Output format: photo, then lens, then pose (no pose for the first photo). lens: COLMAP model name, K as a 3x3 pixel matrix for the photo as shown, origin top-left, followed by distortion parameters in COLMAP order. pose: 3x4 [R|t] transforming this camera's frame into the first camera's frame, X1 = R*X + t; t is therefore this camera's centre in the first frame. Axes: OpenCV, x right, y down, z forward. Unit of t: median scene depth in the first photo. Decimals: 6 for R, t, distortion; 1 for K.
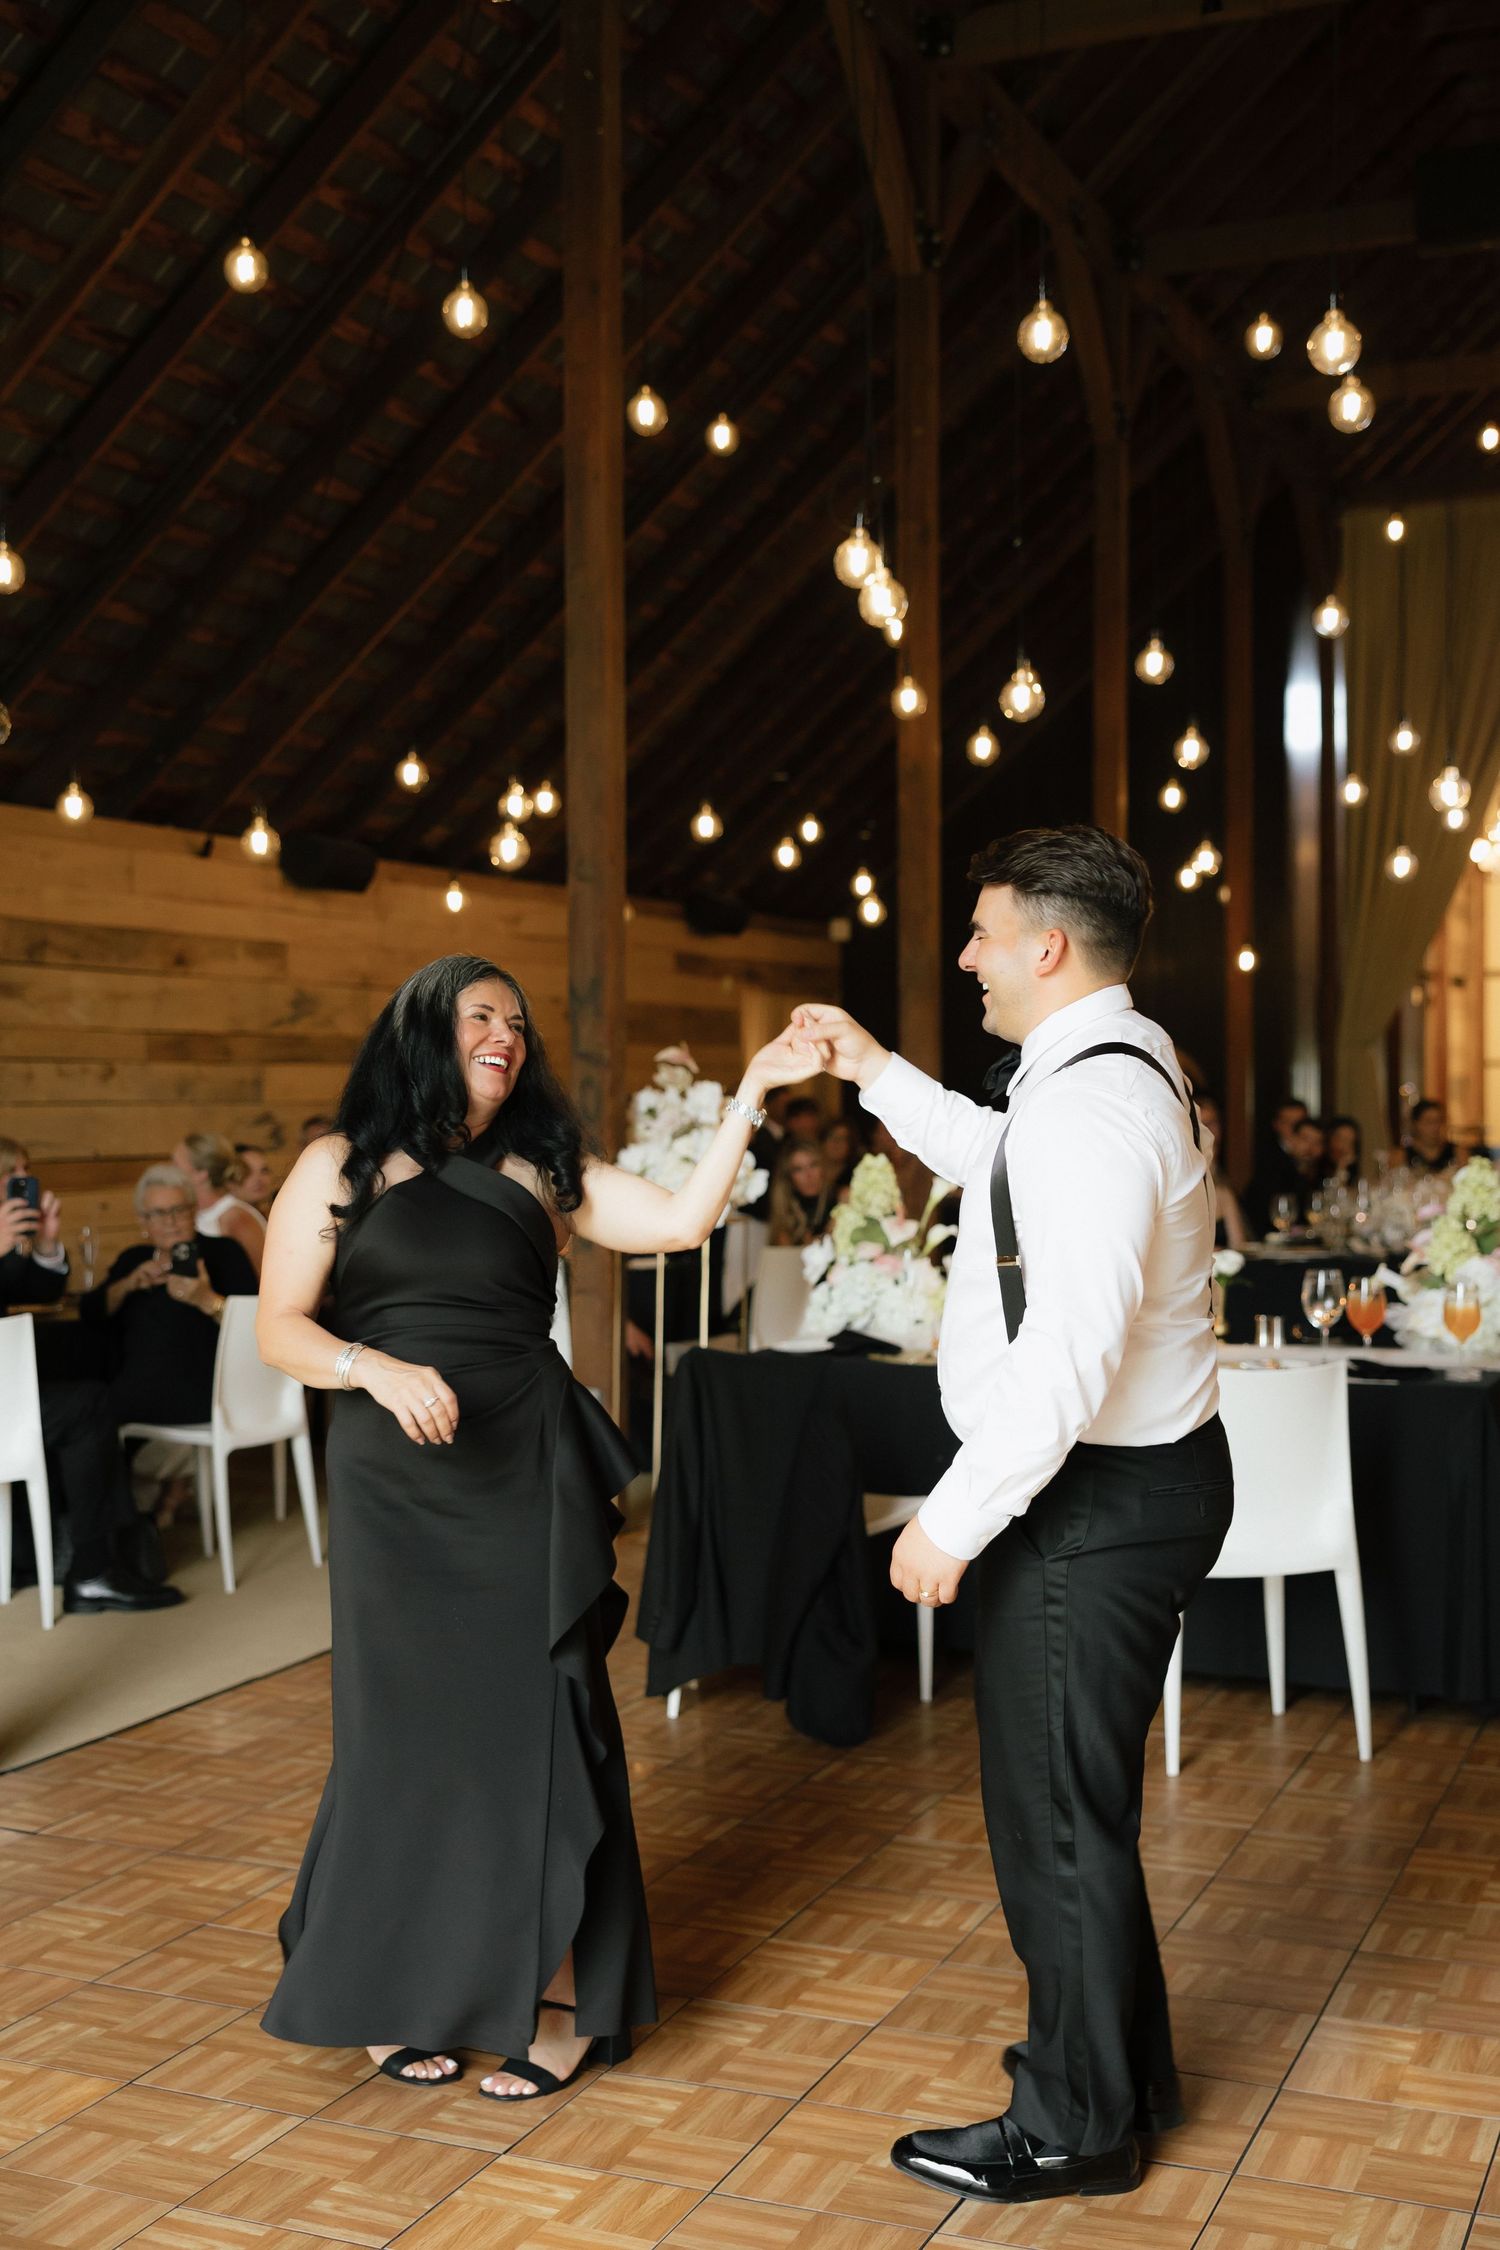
lens RADIAL K [[2505.1, 0, 725.8], [0, 2505.1, 1136.5], [0, 0, 1]] dist [0.003145, -0.013969]
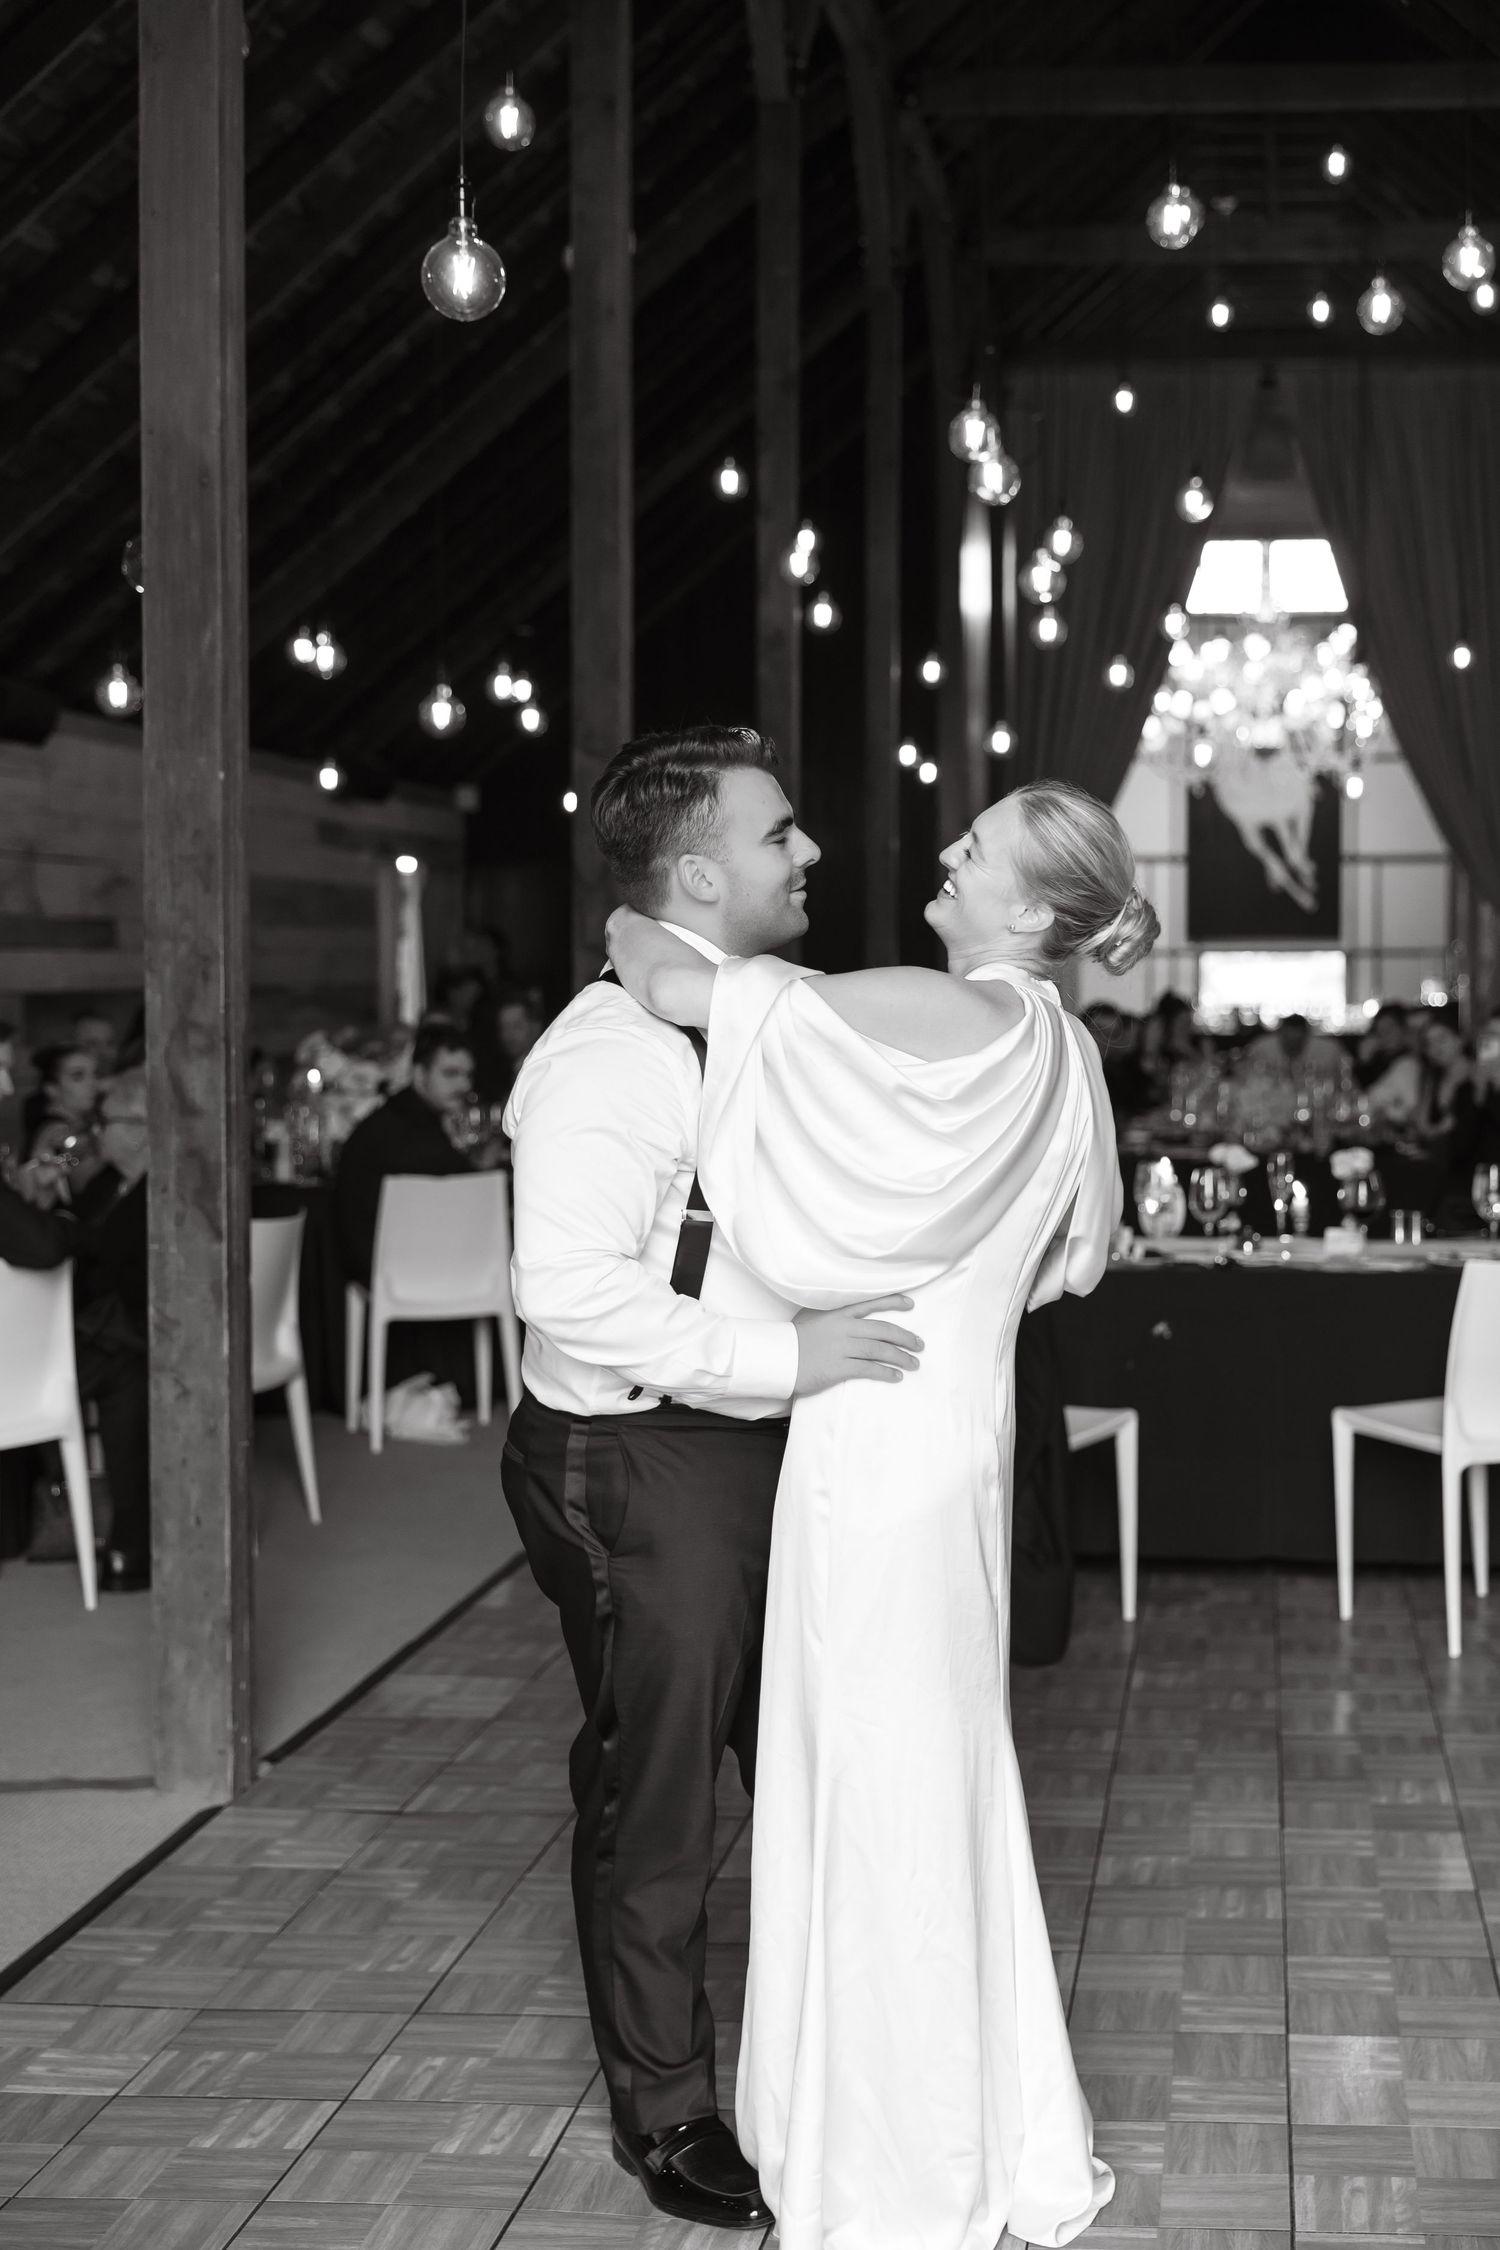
lens RADIAL K [[2809.3, 0, 1075.4], [0, 2809.3, 1063.1], [0, 0, 1]] dist [0.006181, 0.008665]
pose [[0.939564, -0.006056, 0.342319, -0.281922], [0.001741, 0.999915, 0.012913, -0.003656], [-0.342368, -0.011536, 0.939495, -0.024576]]
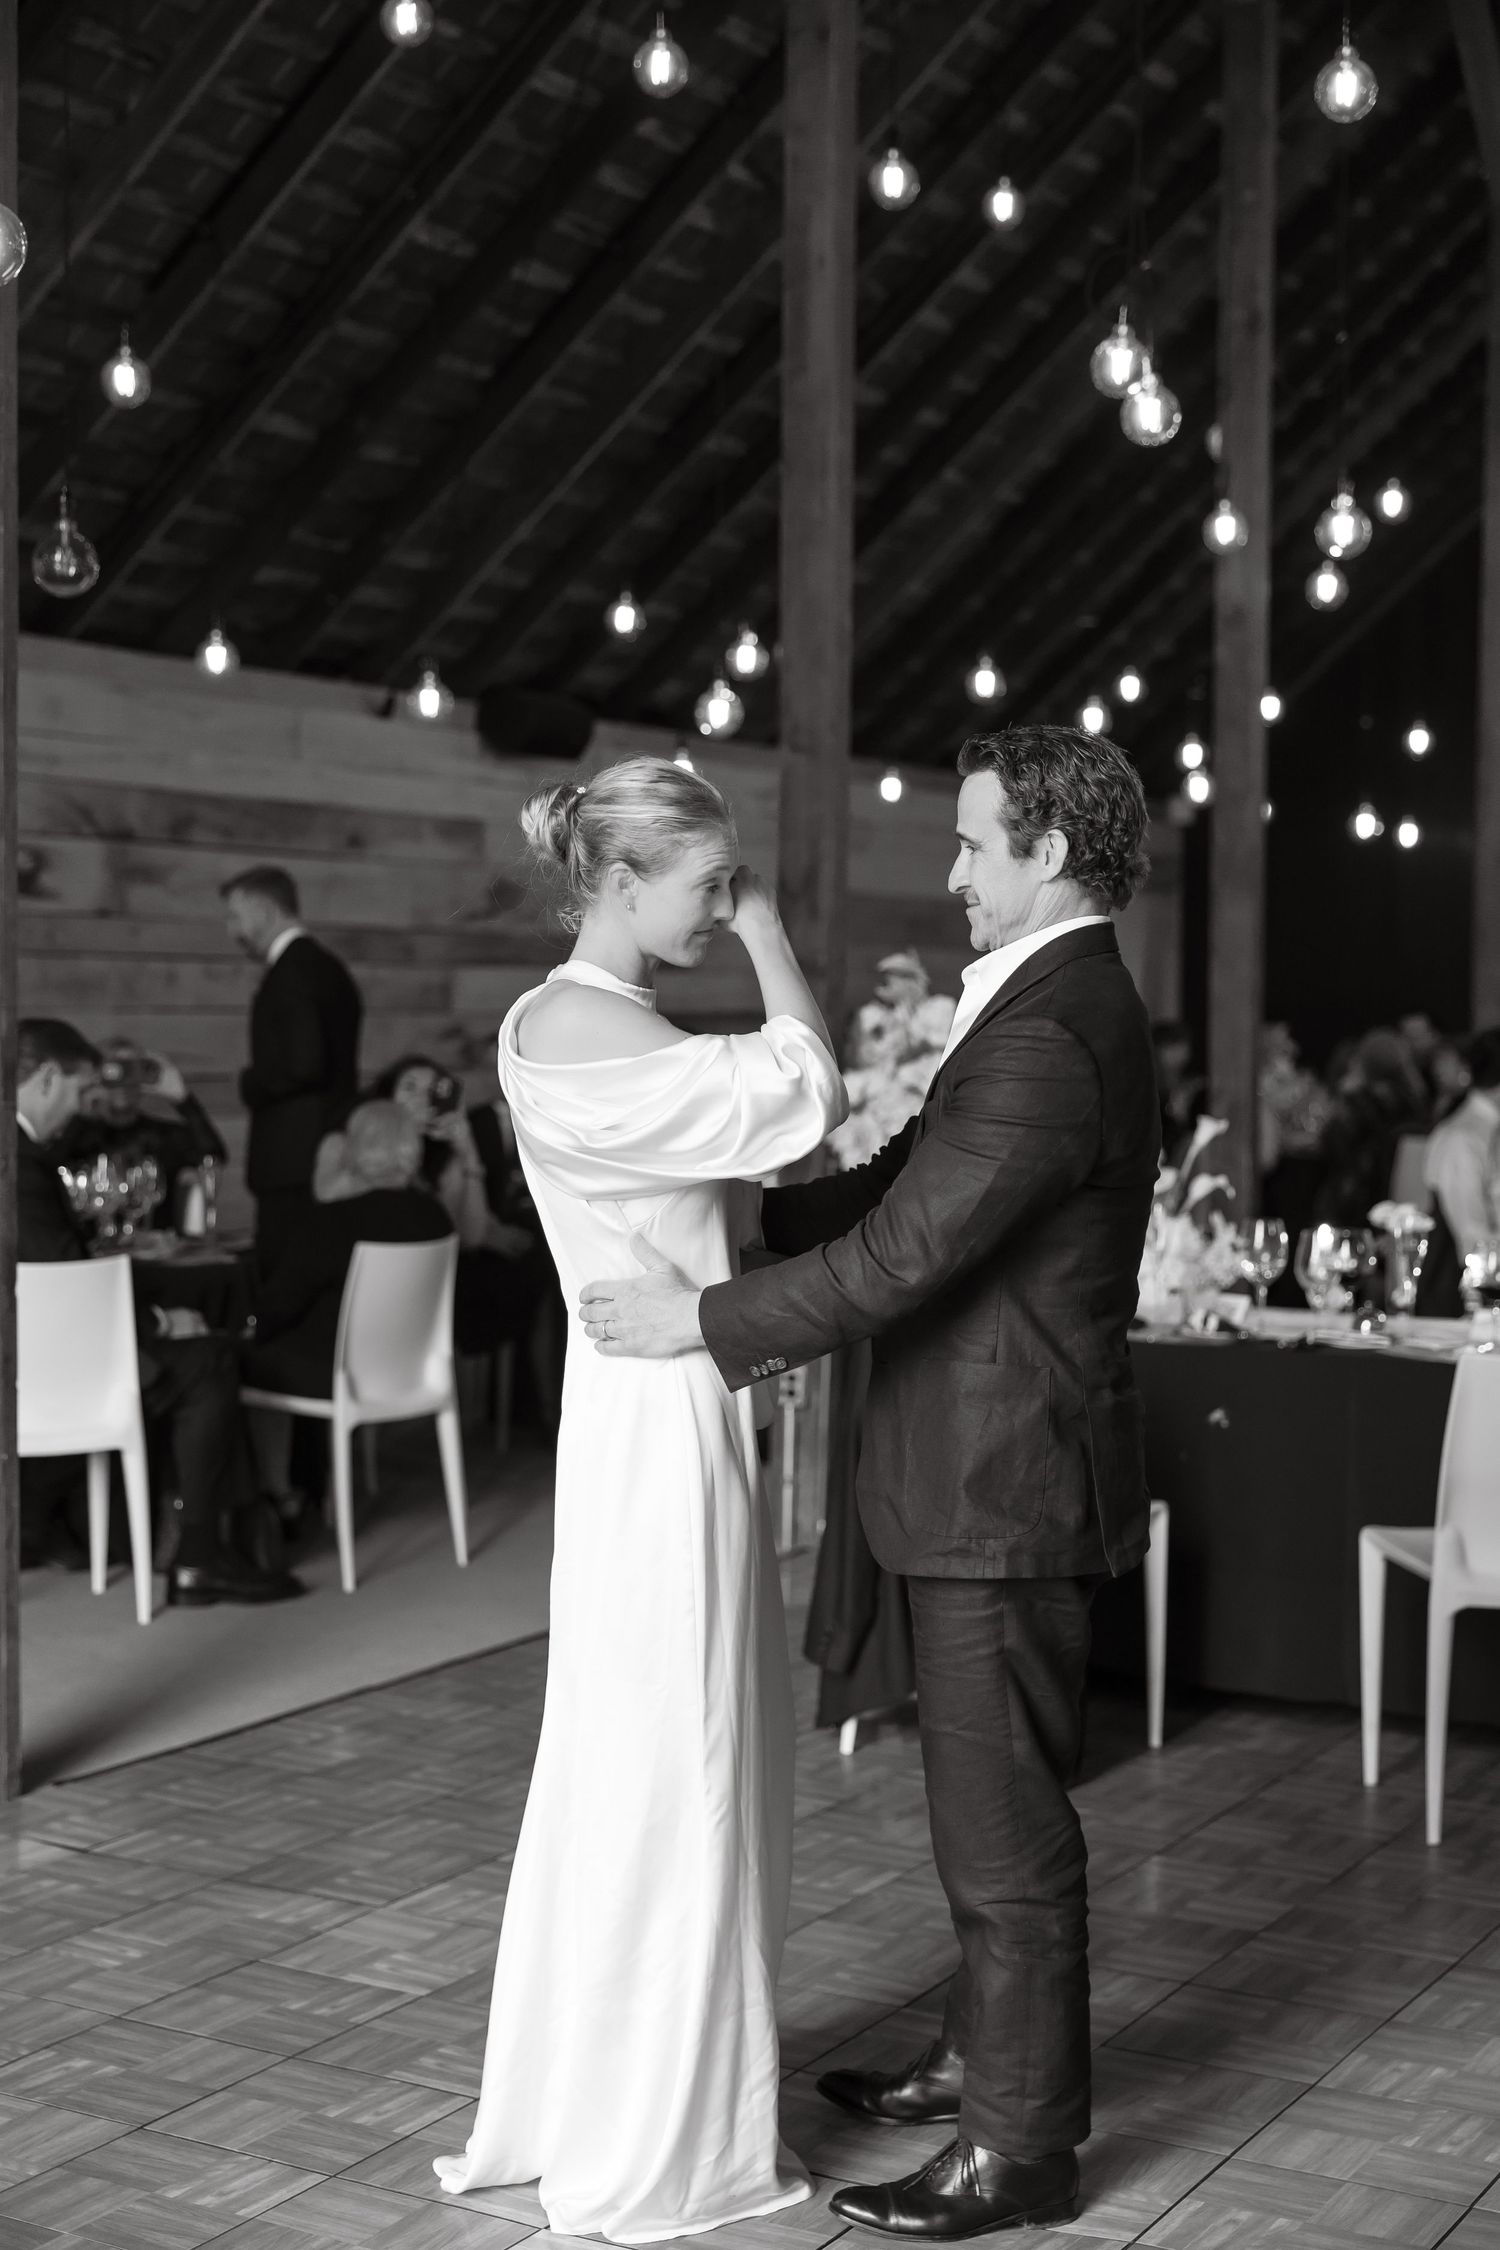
lens RADIAL K [[3095.4, 0, 741.3], [0, 3095.4, 1118.2], [0, 0, 1]] dist [0.004378, -0.013250]
pose [[0.993948, 0.019591, -0.108089, 0.043951], [-0.017572, 0.999654, 0.019594, -0.000527], [0.108435, -0.017577, 0.993948, -0.026907]]
